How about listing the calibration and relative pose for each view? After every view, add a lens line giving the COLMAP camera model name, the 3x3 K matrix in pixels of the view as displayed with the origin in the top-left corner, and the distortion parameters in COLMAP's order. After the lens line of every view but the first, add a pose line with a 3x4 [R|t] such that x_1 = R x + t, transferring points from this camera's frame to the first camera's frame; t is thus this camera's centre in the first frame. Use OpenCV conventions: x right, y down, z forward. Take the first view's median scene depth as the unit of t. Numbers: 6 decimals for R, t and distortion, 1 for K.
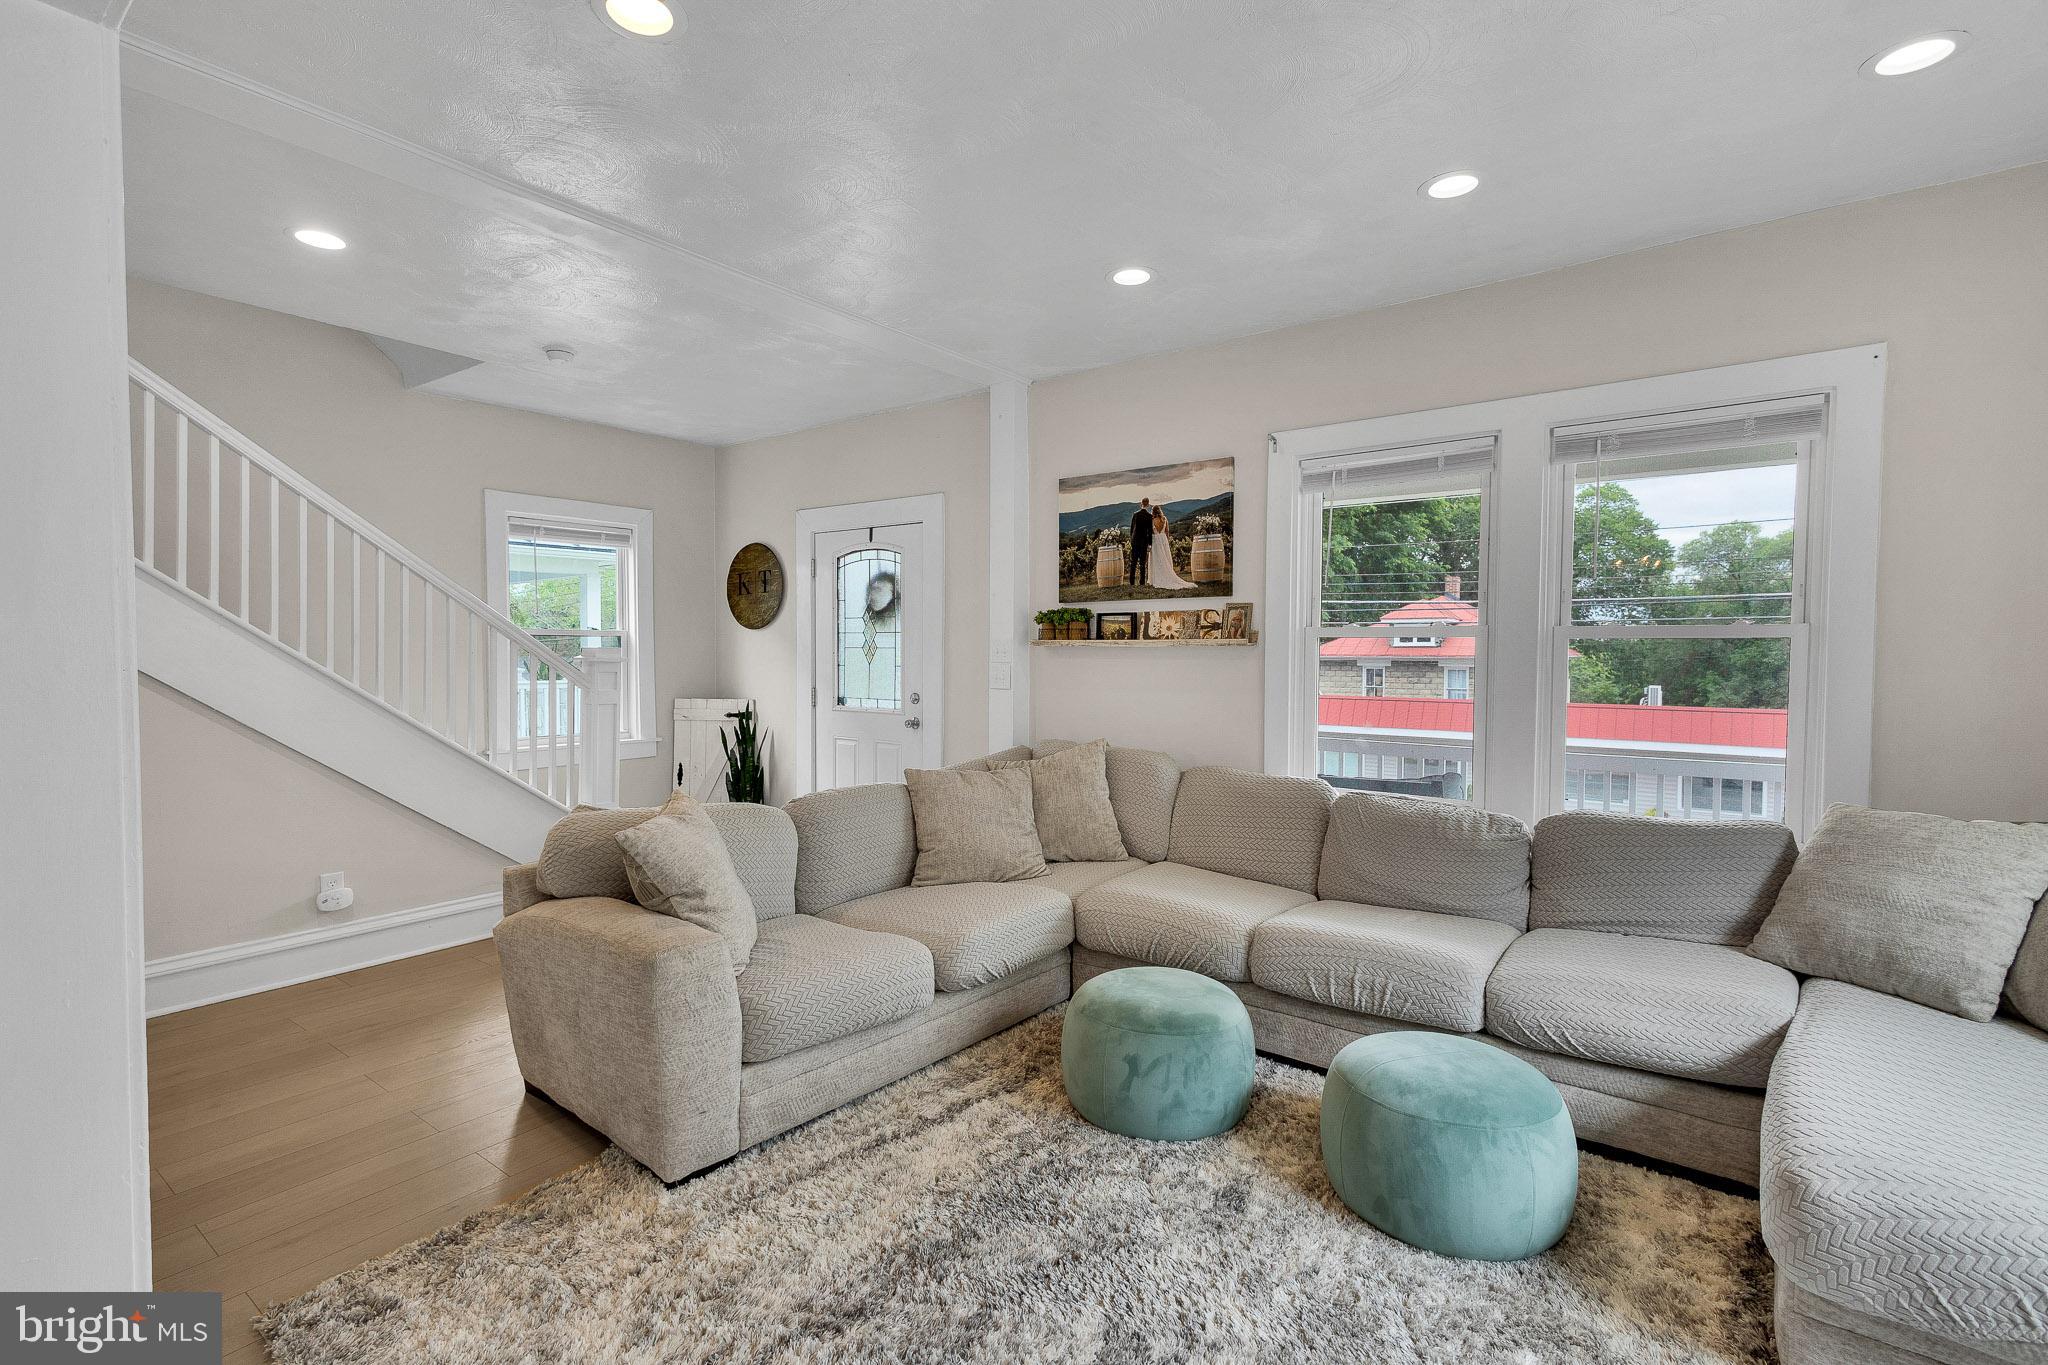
lens RADIAL K [[945.1, 0, 1026.0], [0, 945.1, 673.7], [0, 0, 1]] dist [0.019130, -0.004517]
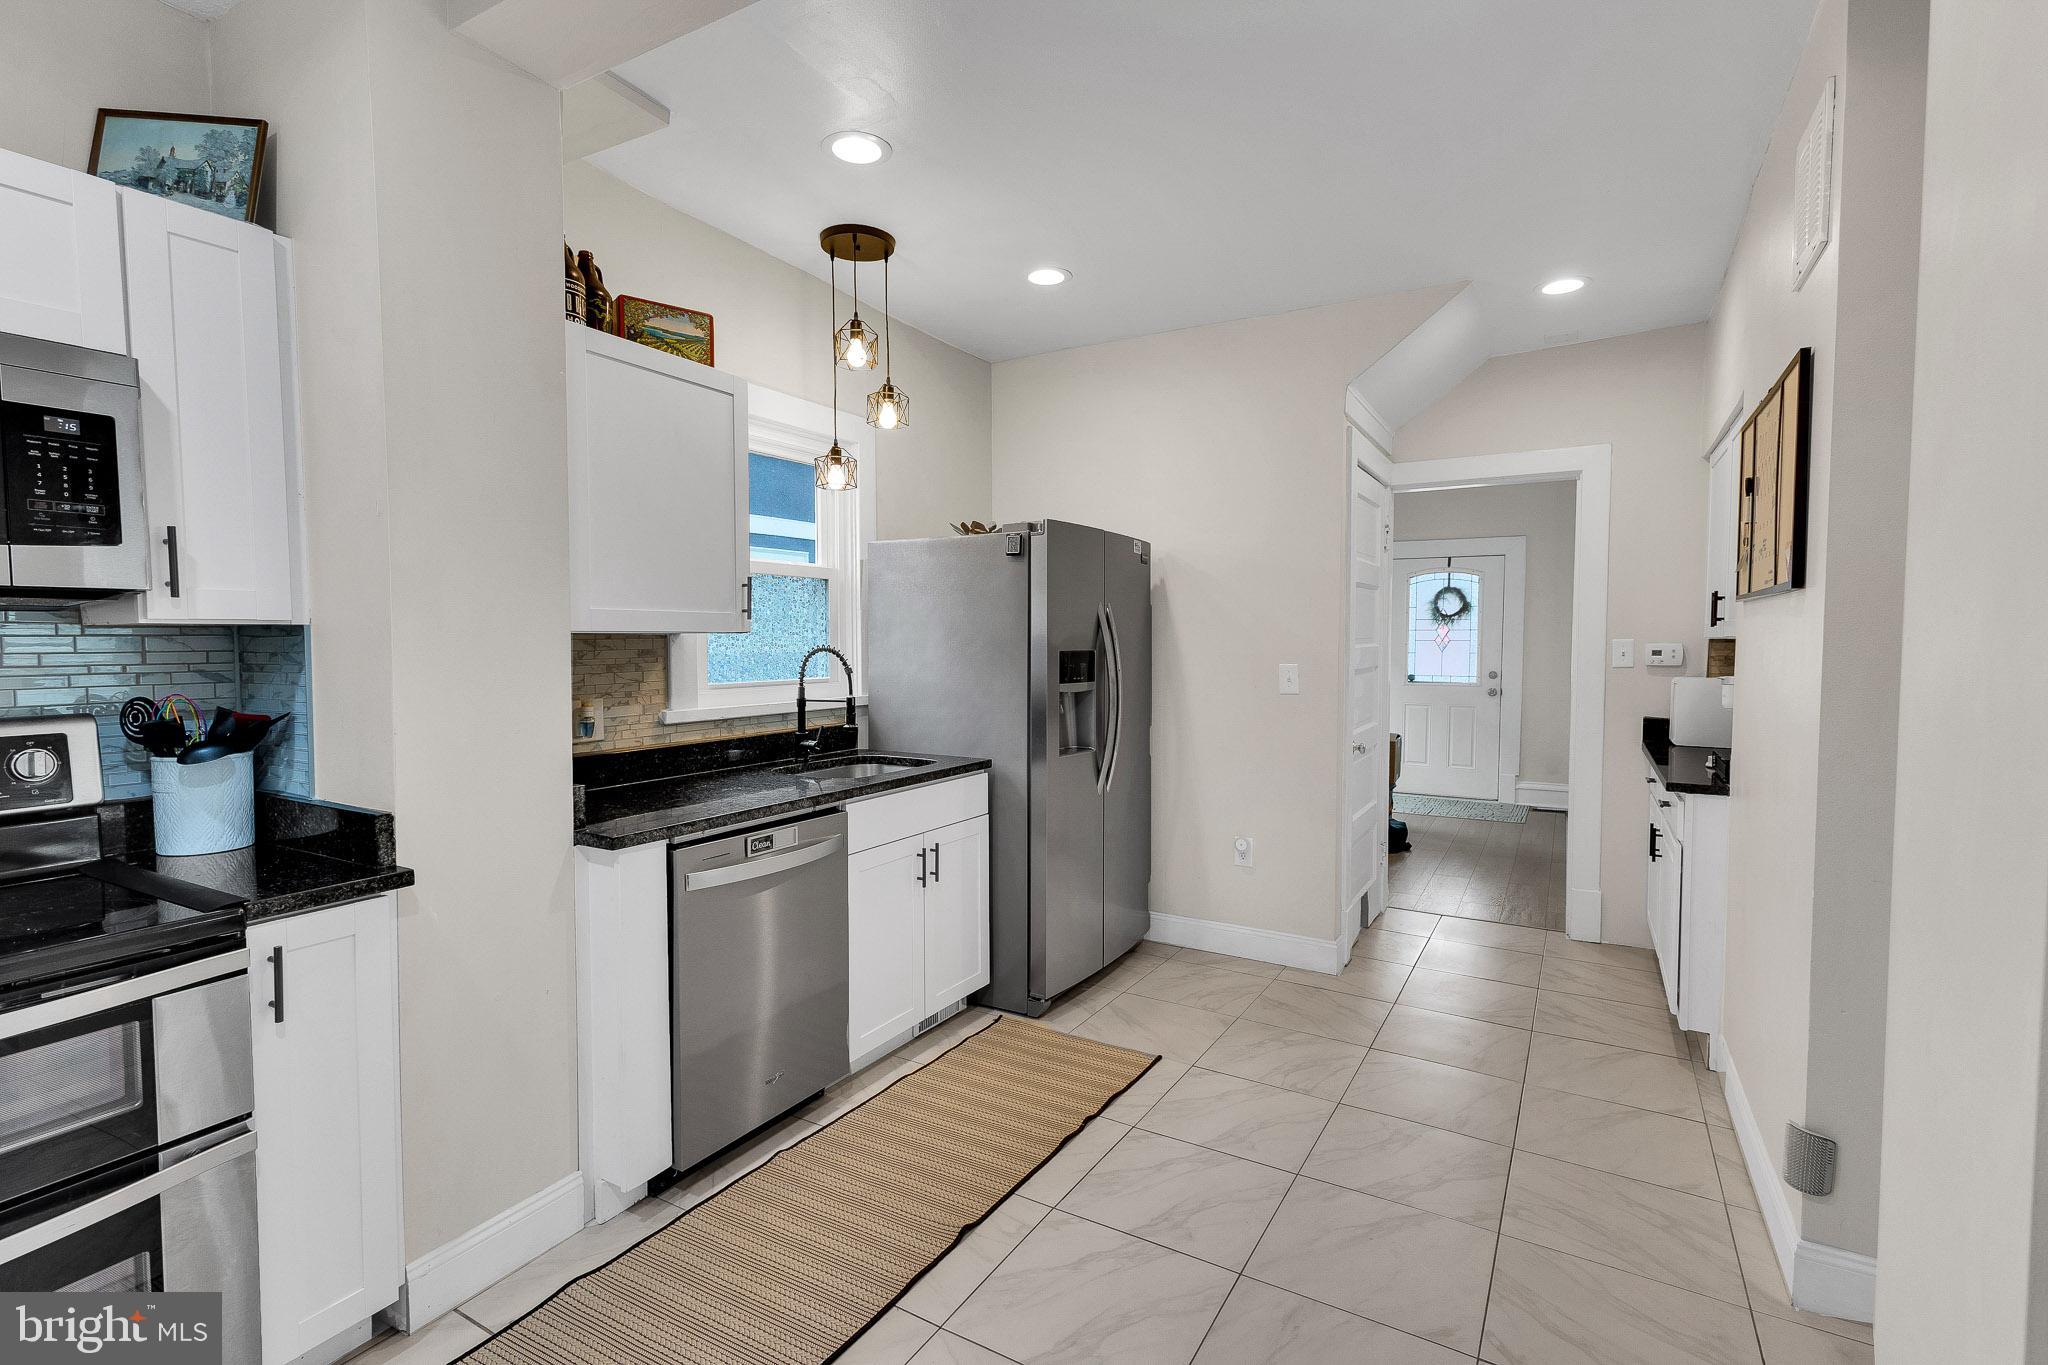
lens RADIAL K [[945.1, 0, 1026.0], [0, 945.1, 673.7], [0, 0, 1]] dist [0.019130, -0.004517]
pose [[0.990398, -0.018408, 0.137015, -1.240310], [0.014665, 0.999493, 0.028276, -0.033777], [-0.137466, -0.025995, 0.990165, -0.430161]]
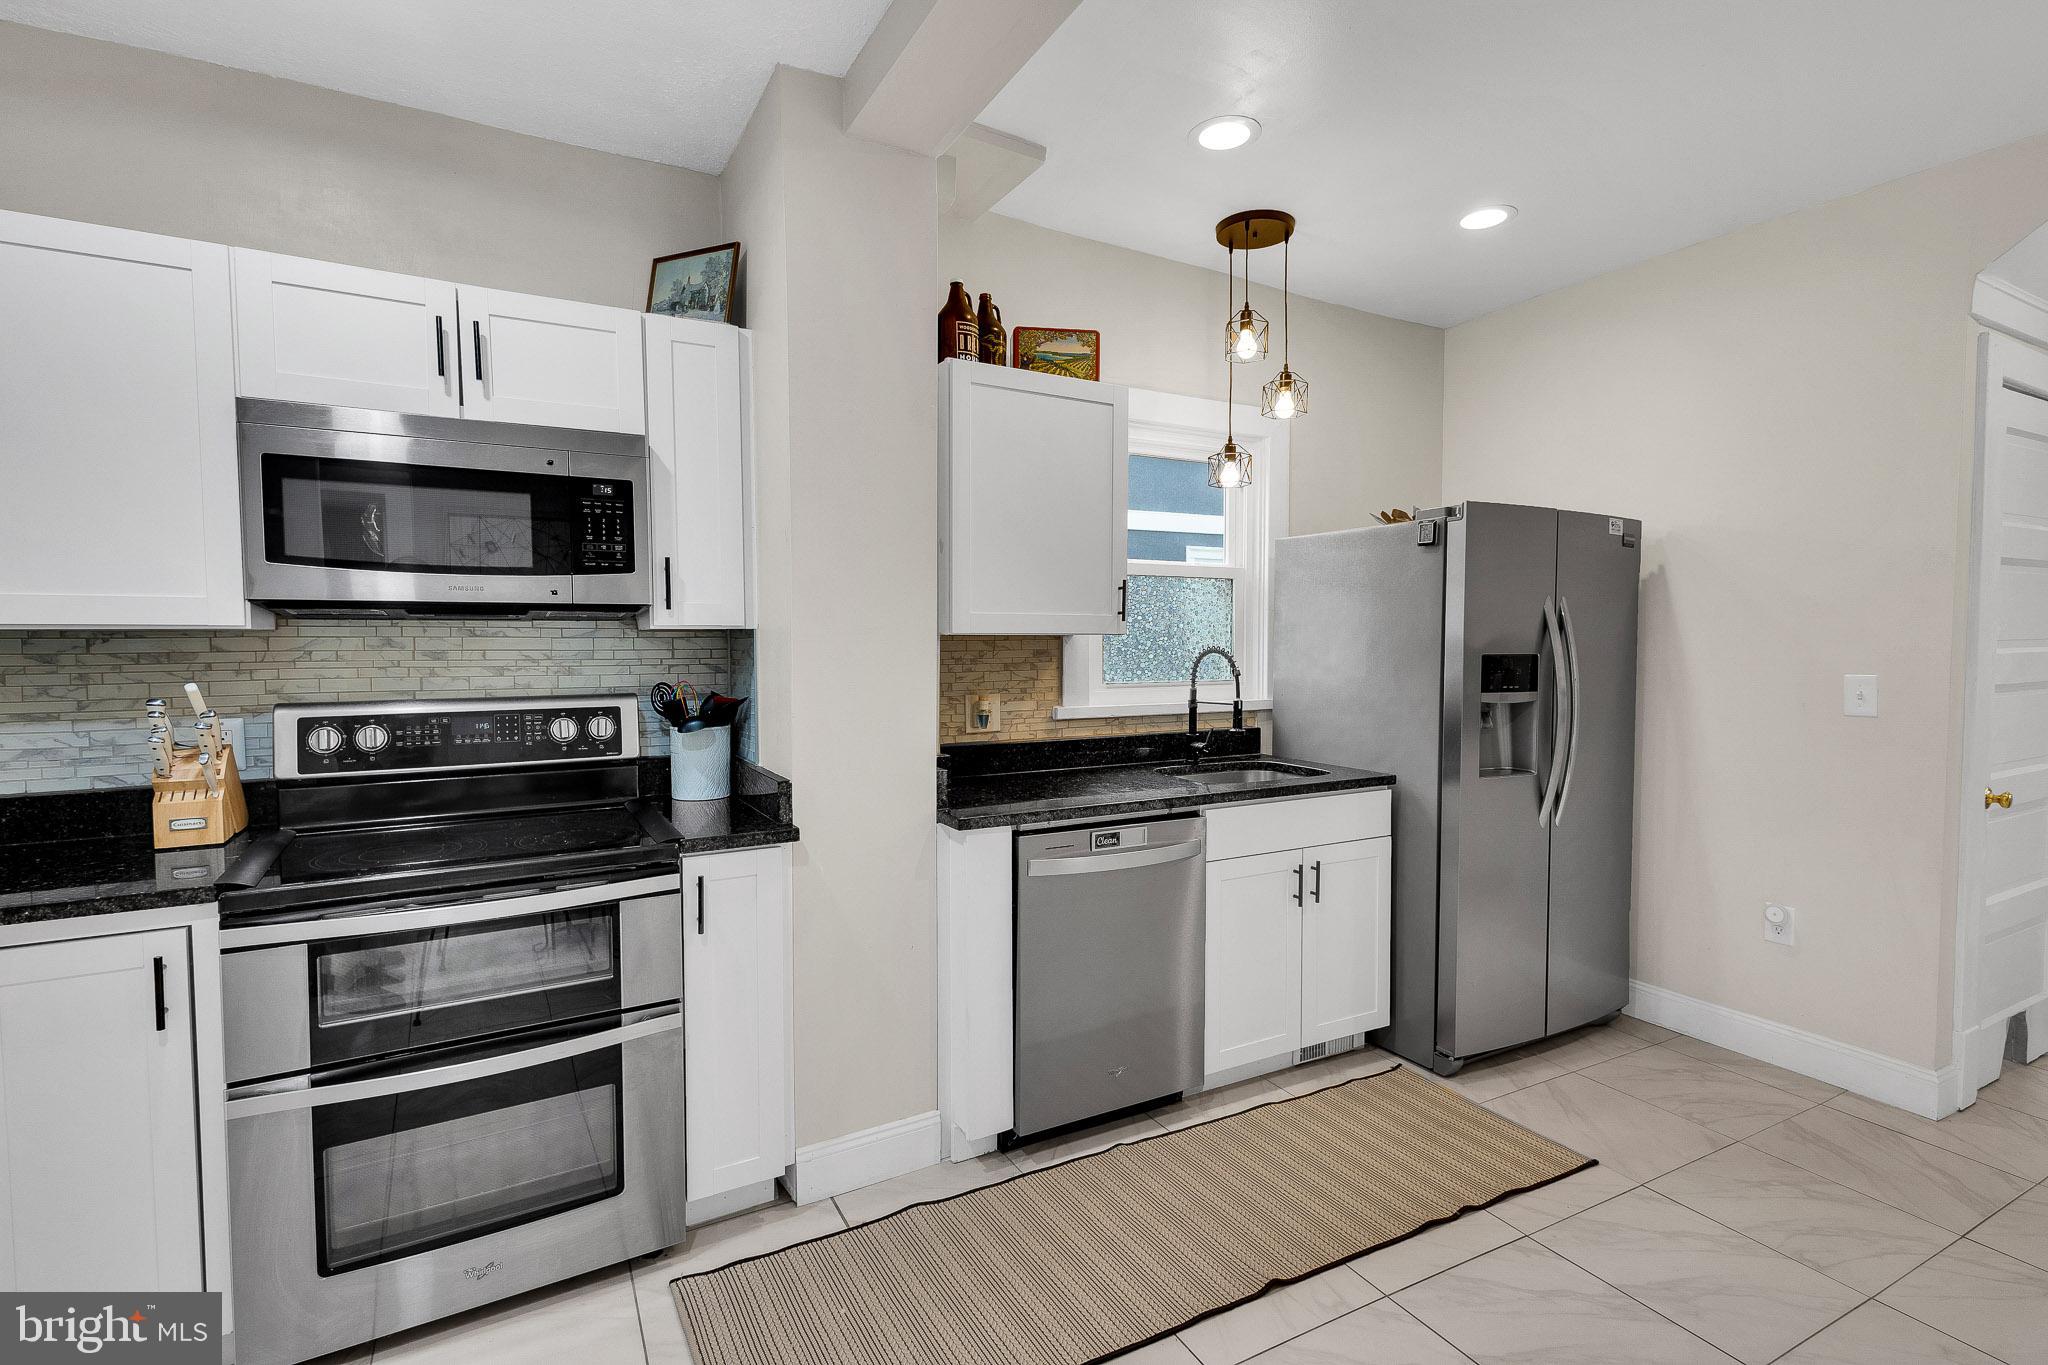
lens RADIAL K [[945.1, 0, 1026.0], [0, 945.1, 673.7], [0, 0, 1]] dist [0.019130, -0.004517]
pose [[0.921794, 0.001627, -0.387677, -1.146975], [0.007332, 0.999739, 0.021630, -0.033330], [0.387612, -0.022780, 0.921541, -0.403741]]
